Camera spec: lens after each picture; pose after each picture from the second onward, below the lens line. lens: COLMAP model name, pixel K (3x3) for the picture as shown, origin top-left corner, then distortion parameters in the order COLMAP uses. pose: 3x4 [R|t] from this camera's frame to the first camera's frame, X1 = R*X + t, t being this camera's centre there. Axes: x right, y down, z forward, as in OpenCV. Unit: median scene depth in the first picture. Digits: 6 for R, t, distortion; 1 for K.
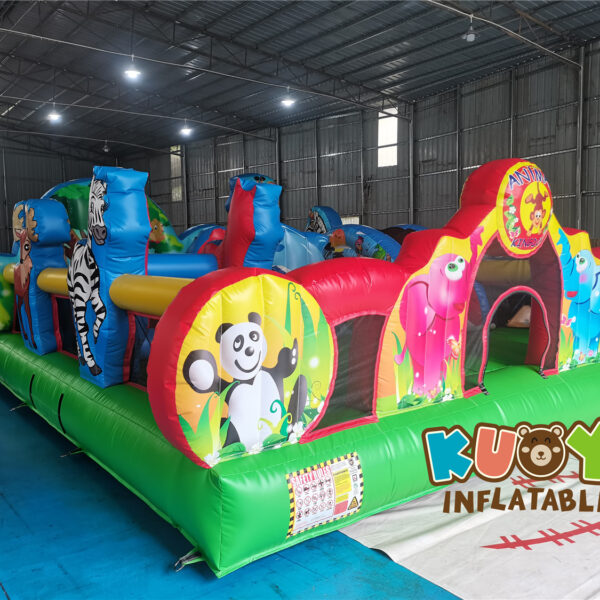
lens RADIAL K [[616.7, 0, 302.7], [0, 616.7, 300.8], [0, 0, 1]] dist [0.036199, 0.000000]
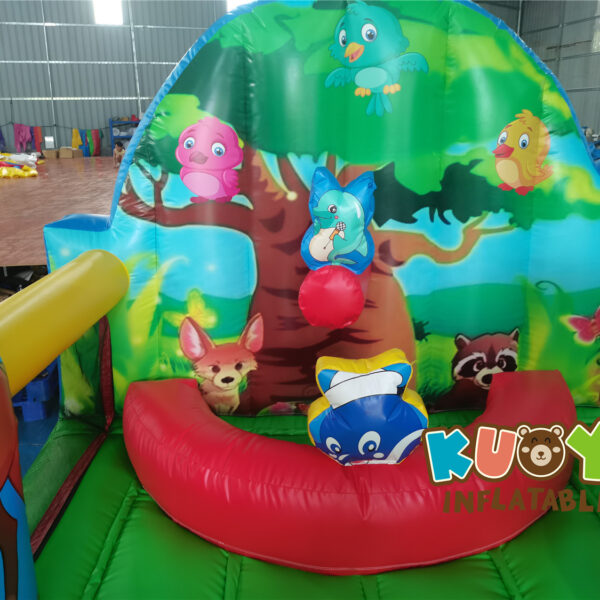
lens RADIAL K [[616.7, 0, 298.6], [0, 616.7, 298.4], [0, 0, 1]] dist [0.036199, 0.000000]
pose [[0.815291, 0.173843, -0.552339, -0.254721], [-0.055117, 0.972837, 0.224833, -0.185052], [0.576422, -0.152861, 0.802727, 1.185904]]
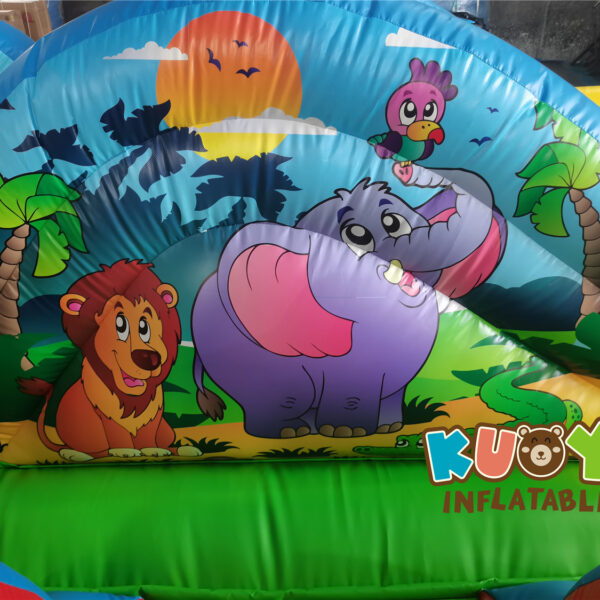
lens RADIAL K [[616.7, 0, 299.5], [0, 616.7, 299.4], [0, 0, 1]] dist [0.036199, 0.000000]
pose [[0.597904, -0.403568, 0.692563, -0.114139], [0.083026, 0.890544, 0.447257, -0.188953], [-0.797256, -0.209916, 0.565967, 1.376934]]
